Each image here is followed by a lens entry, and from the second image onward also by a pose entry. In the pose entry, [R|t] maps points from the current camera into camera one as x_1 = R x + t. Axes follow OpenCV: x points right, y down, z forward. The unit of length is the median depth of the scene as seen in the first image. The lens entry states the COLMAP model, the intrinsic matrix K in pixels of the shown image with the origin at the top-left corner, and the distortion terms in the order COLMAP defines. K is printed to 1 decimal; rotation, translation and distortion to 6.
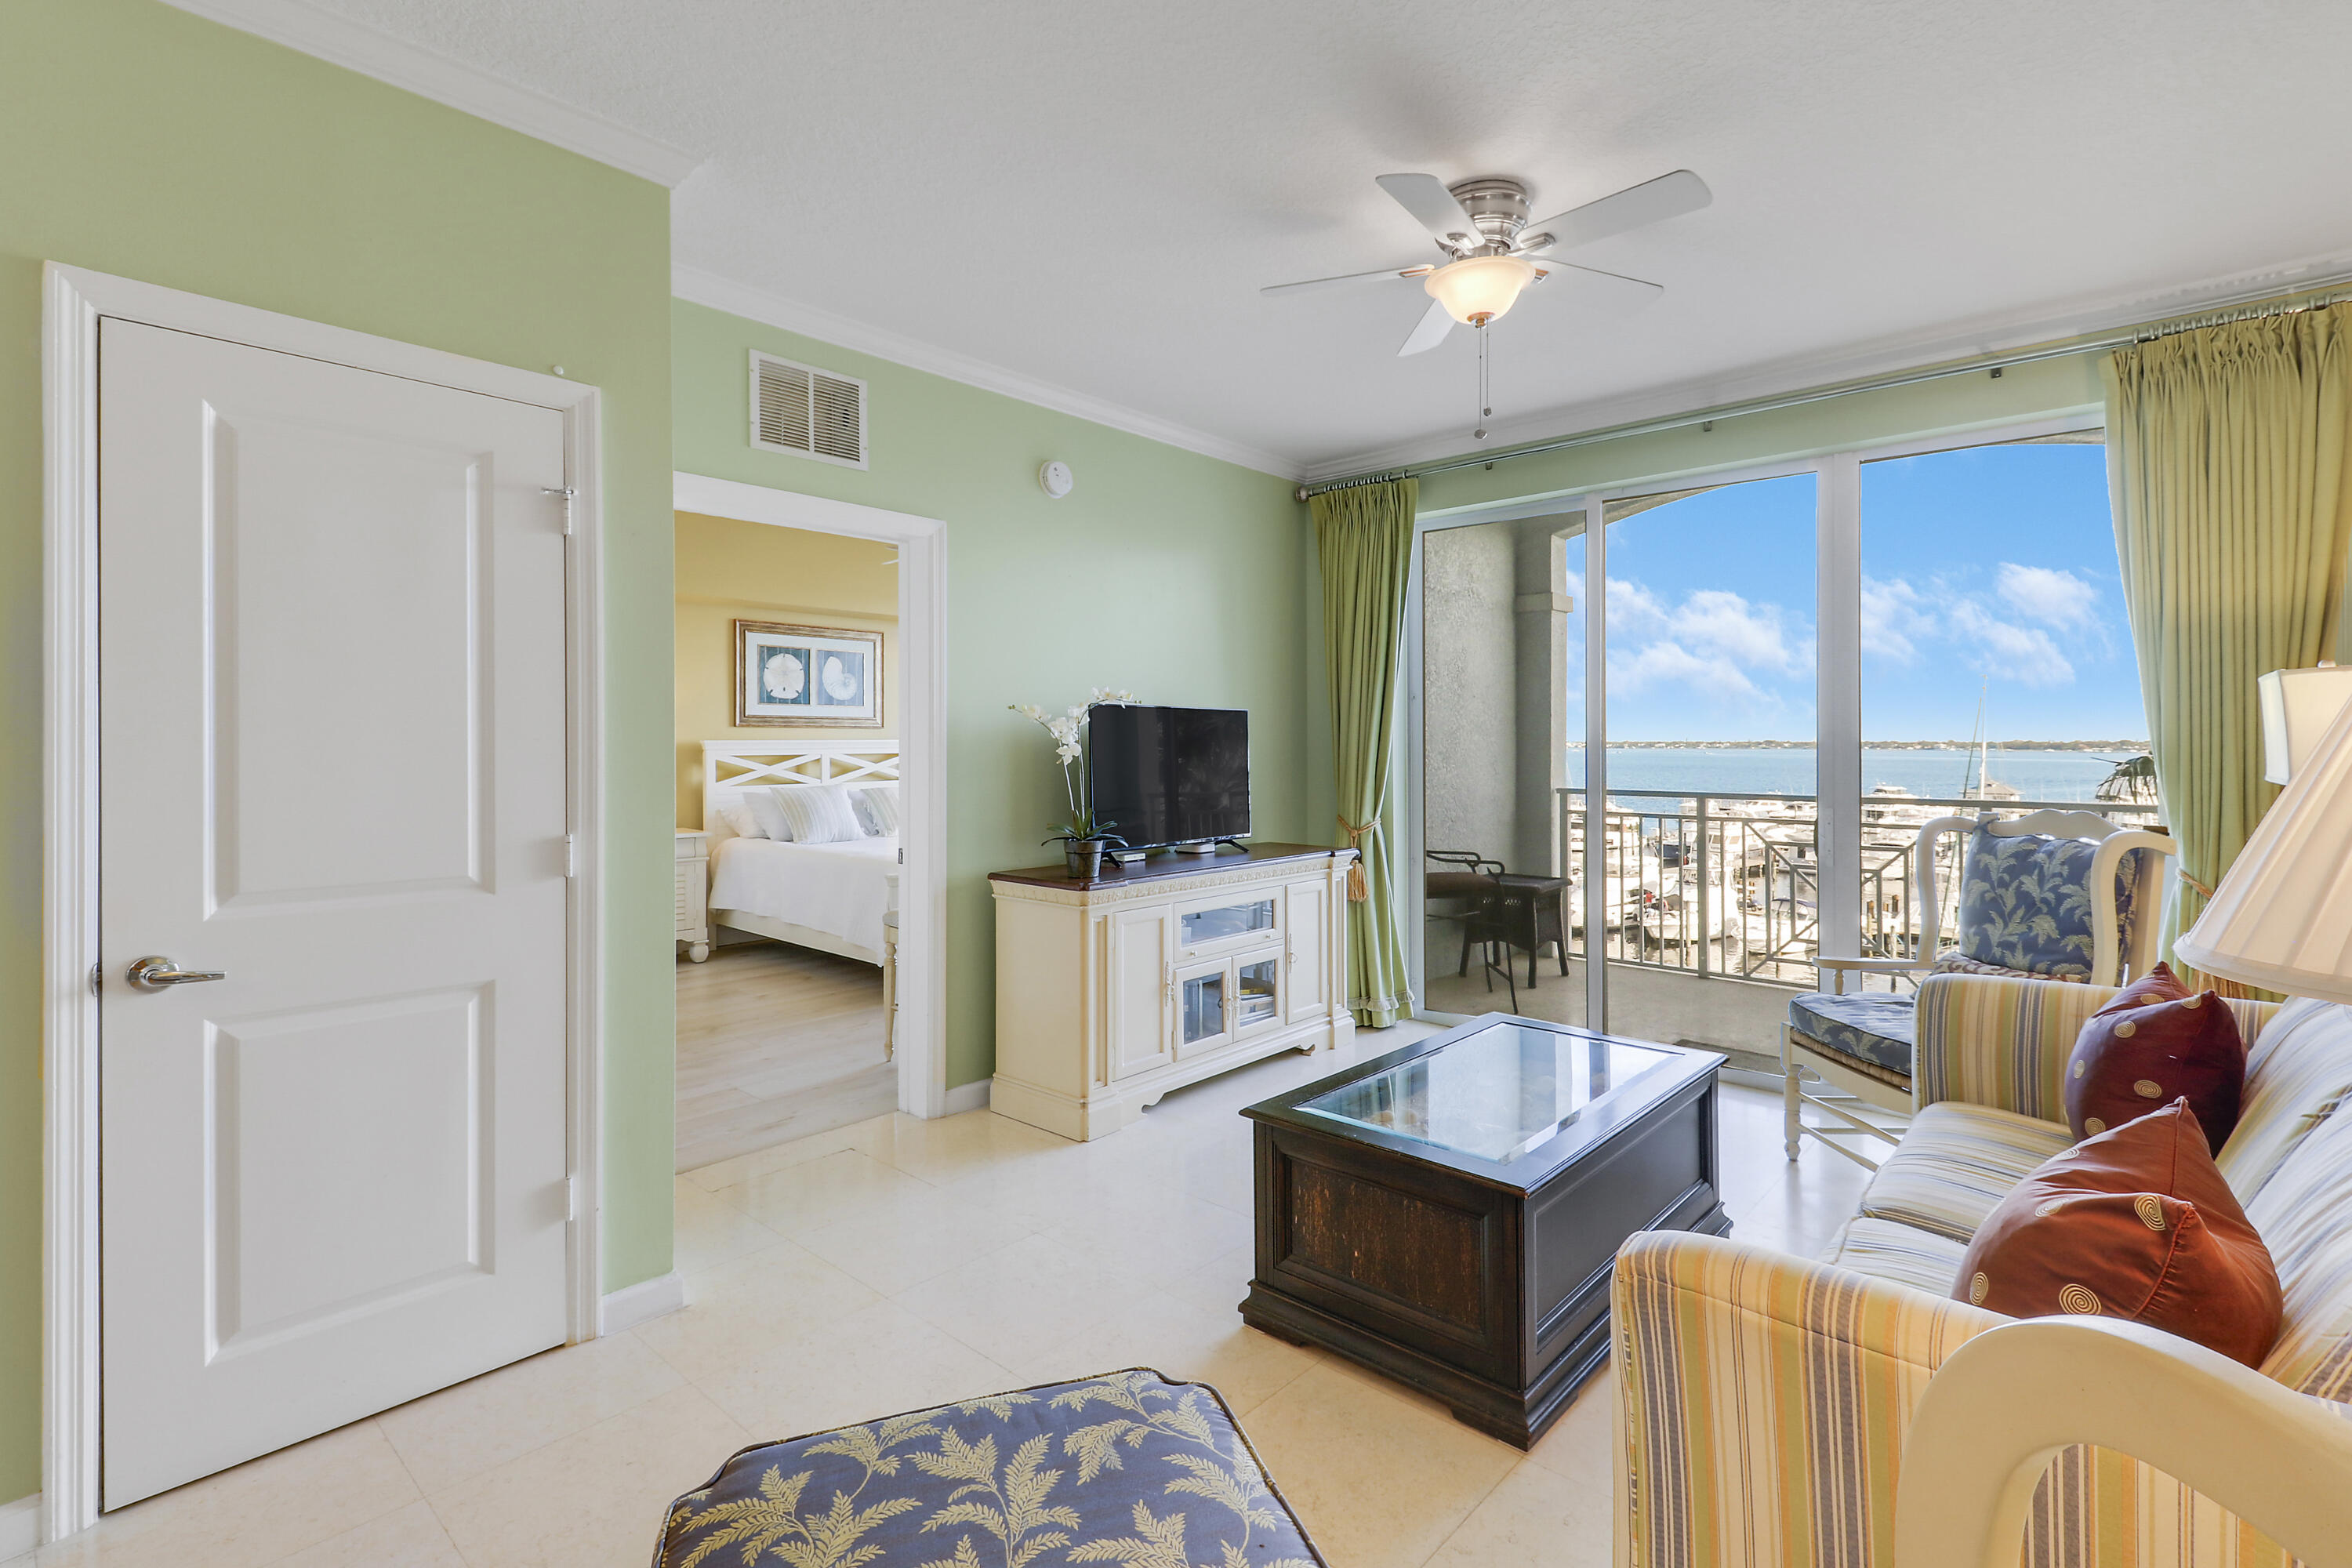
lens RADIAL K [[1091.9, 0, 1161.8], [0, 1091.9, 736.5], [0, 0, 1]] dist [-0.002831, -0.009377]
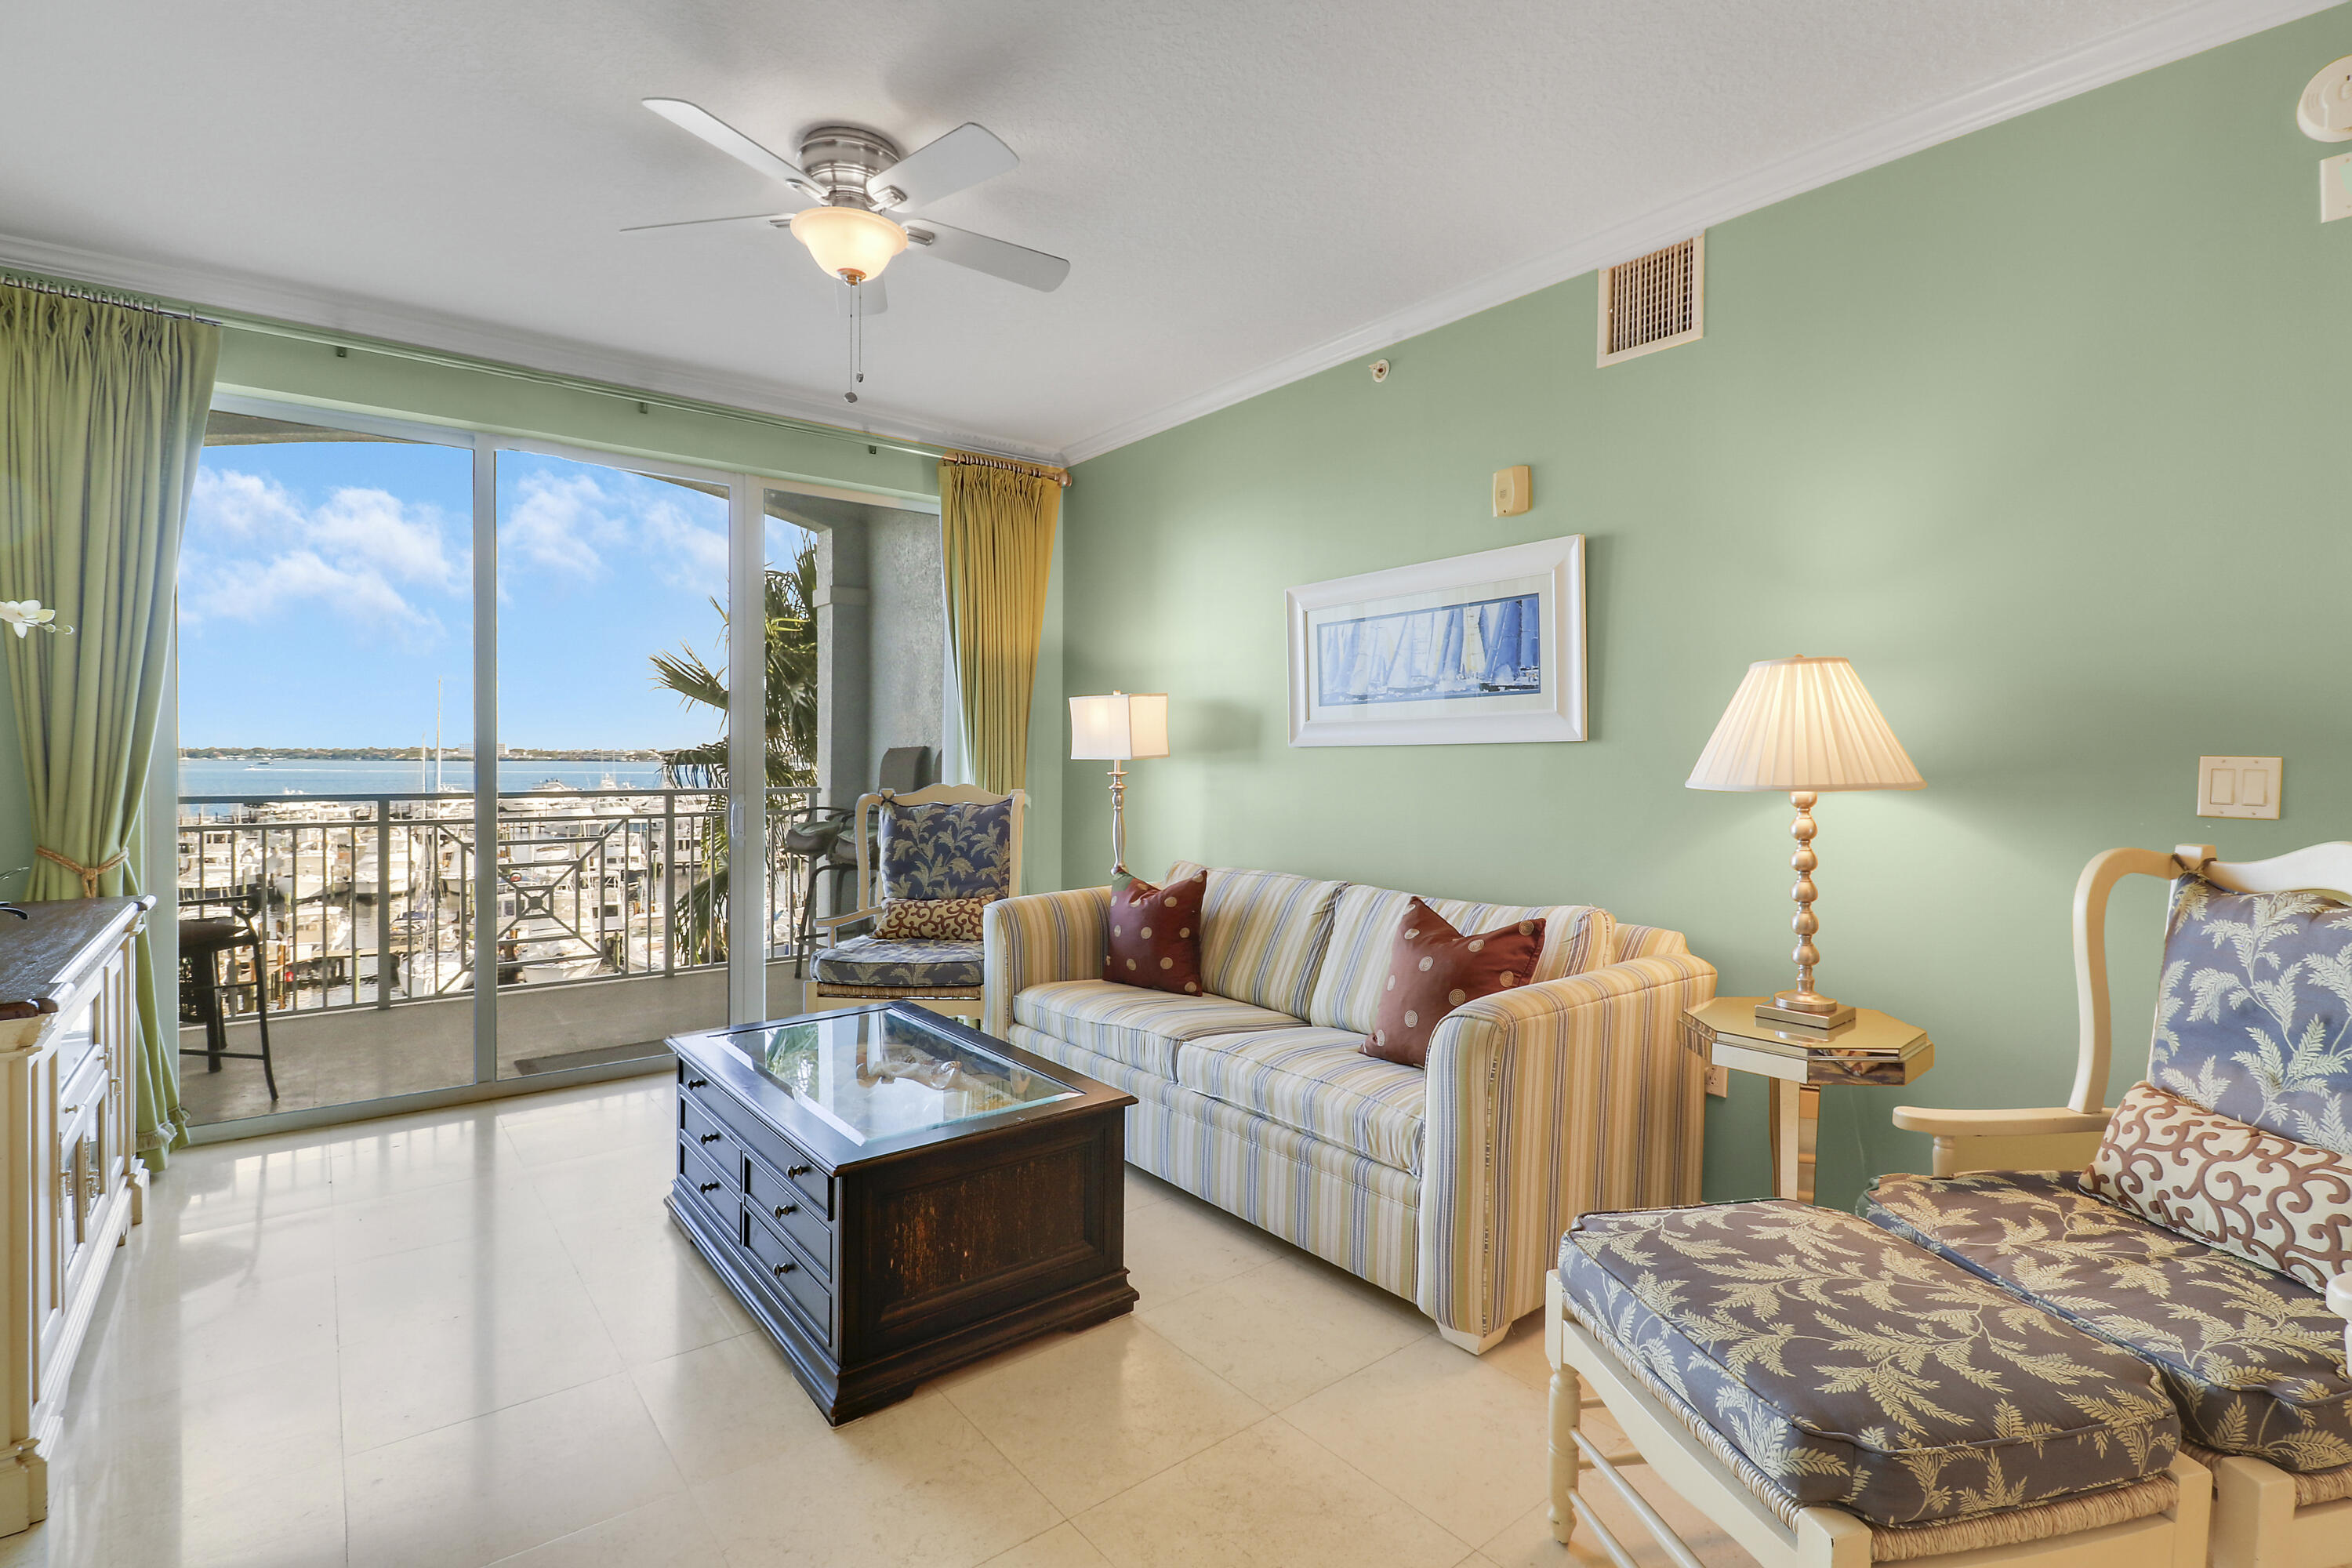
lens RADIAL K [[1091.9, 0, 1188.9], [0, 1091.9, 770.7], [0, 0, 1]] dist [-0.002831, -0.009377]
pose [[0.149578, -0.024942, 0.988435, -0.508959], [-0.006760, 0.999633, 0.026247, 0.014697], [-0.988727, -0.010608, 0.149355, 0.499270]]
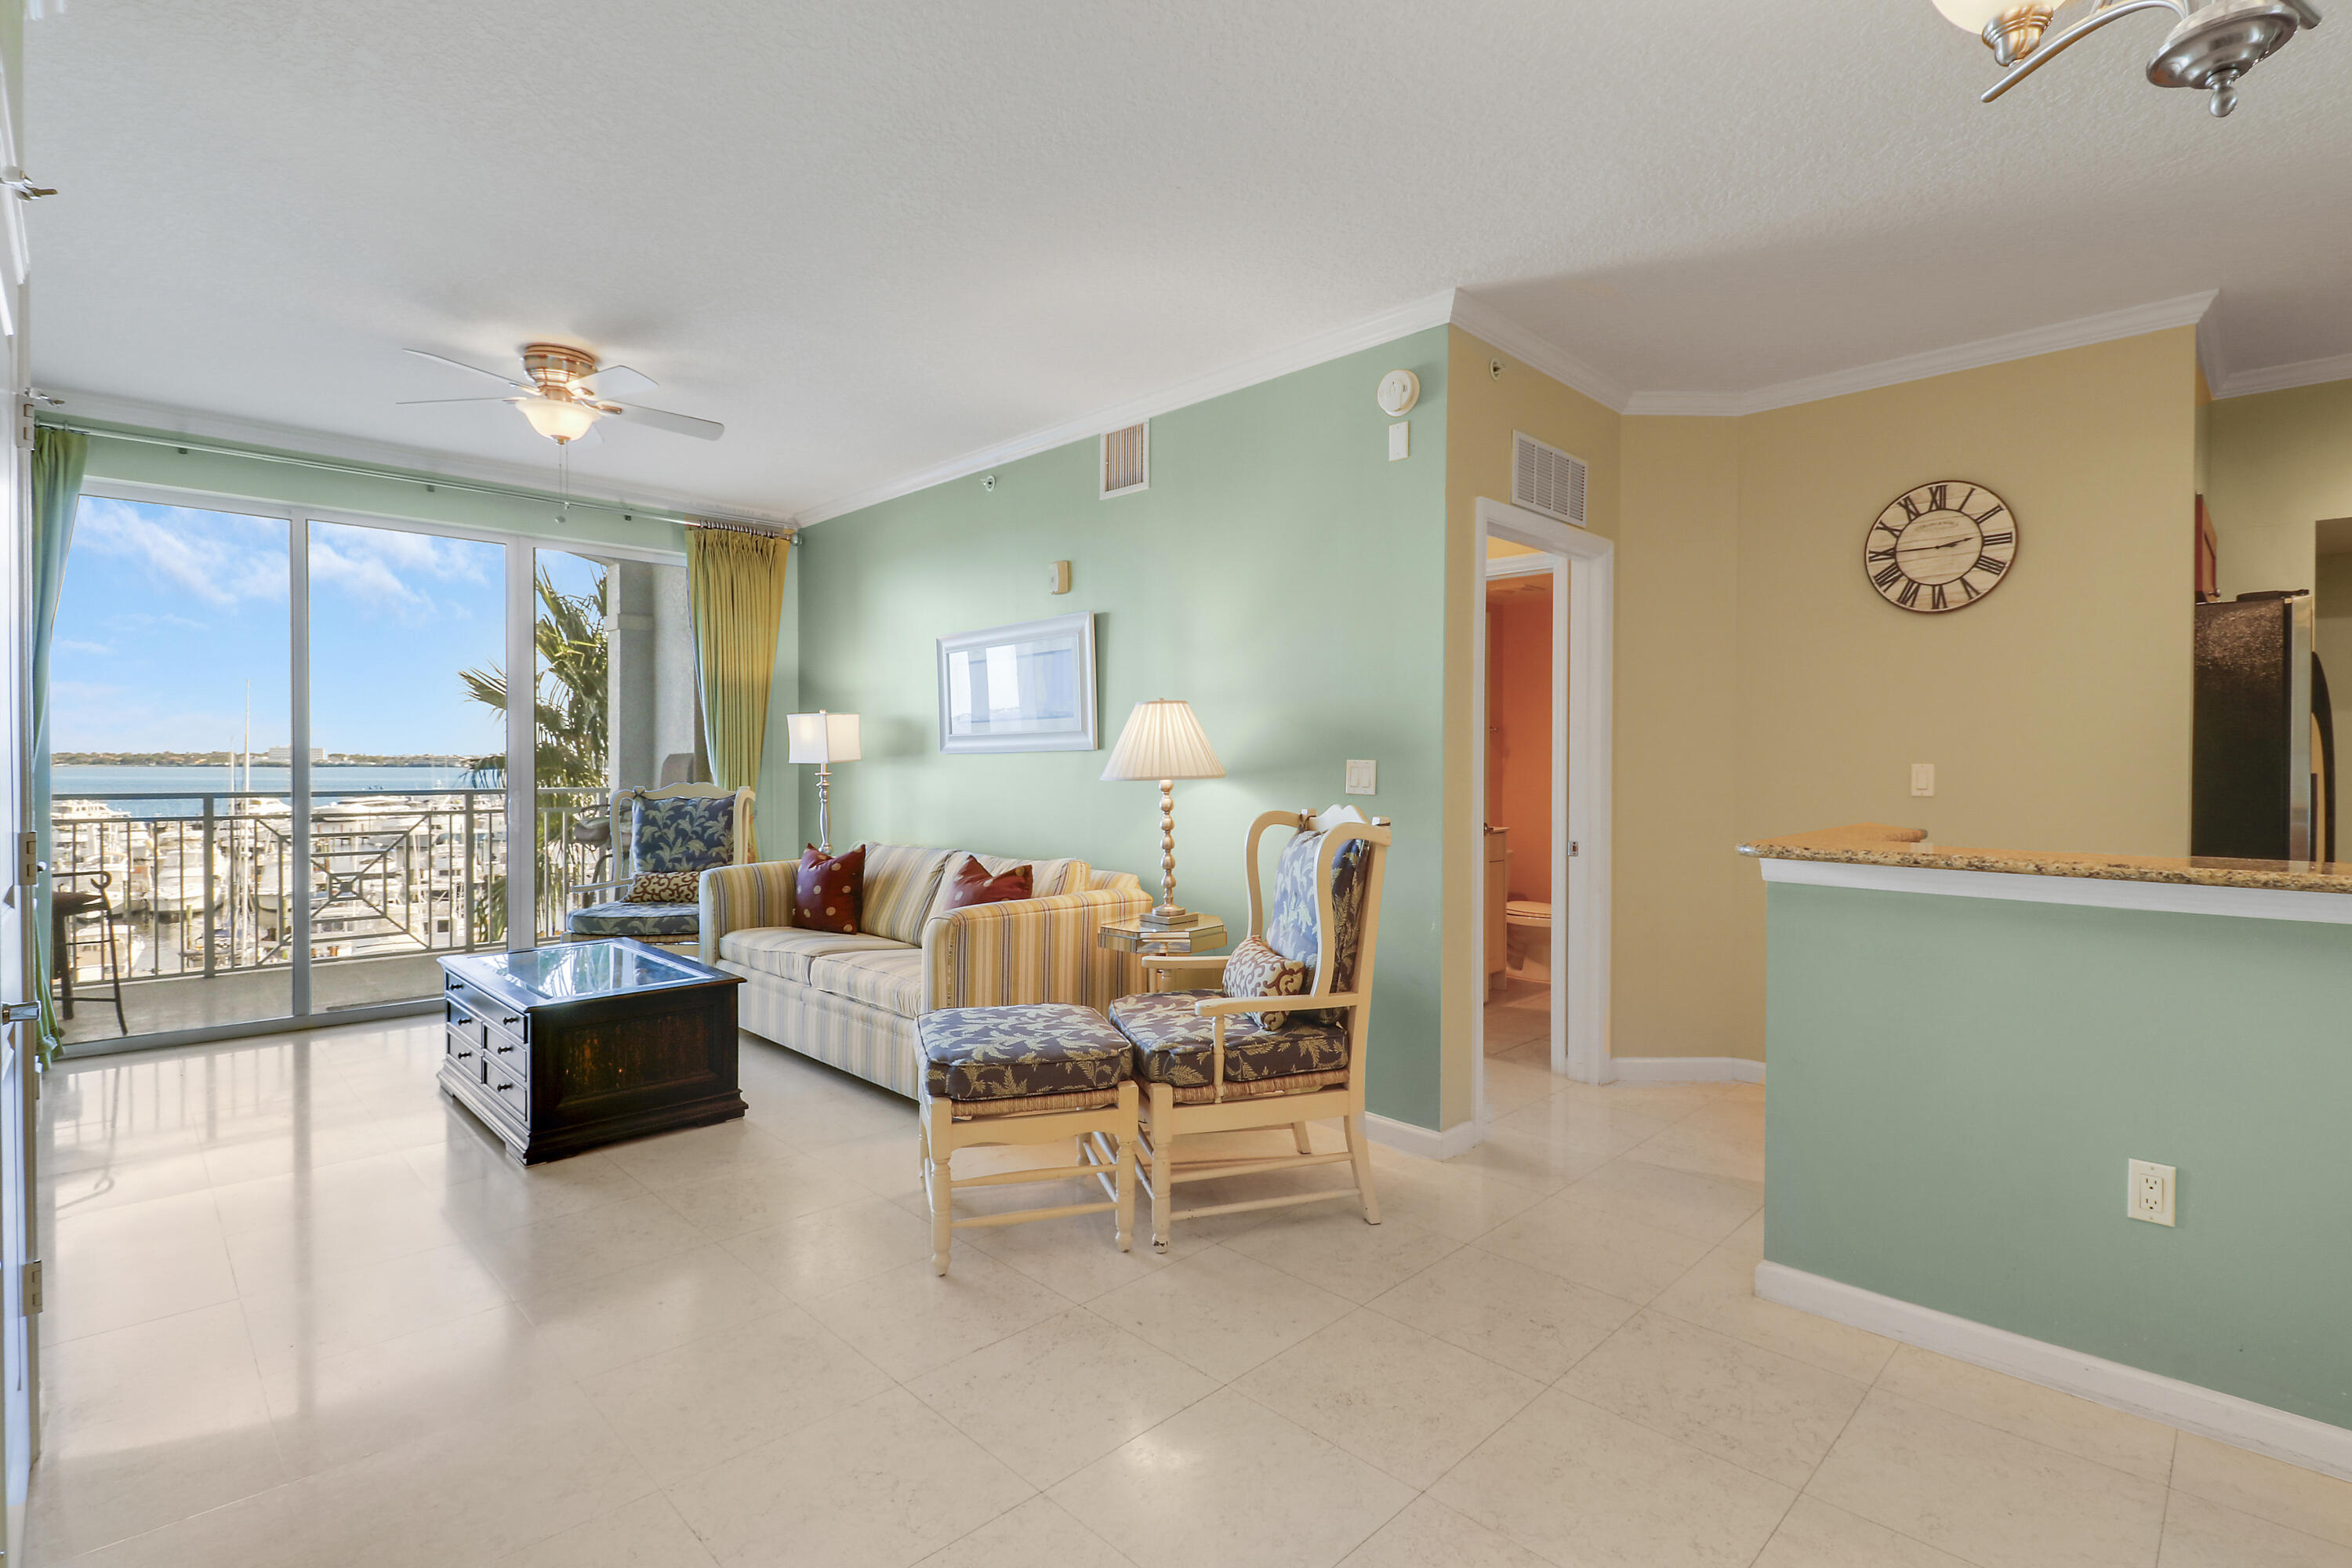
lens RADIAL K [[1091.9, 0, 1168.4], [0, 1091.9, 773.4], [0, 0, 1]] dist [-0.002831, -0.009377]
pose [[0.049981, -0.024023, 0.998461, -0.917823], [-0.006349, 0.999683, 0.024371, 0.006922], [-0.998730, -0.007557, 0.049813, 0.136971]]
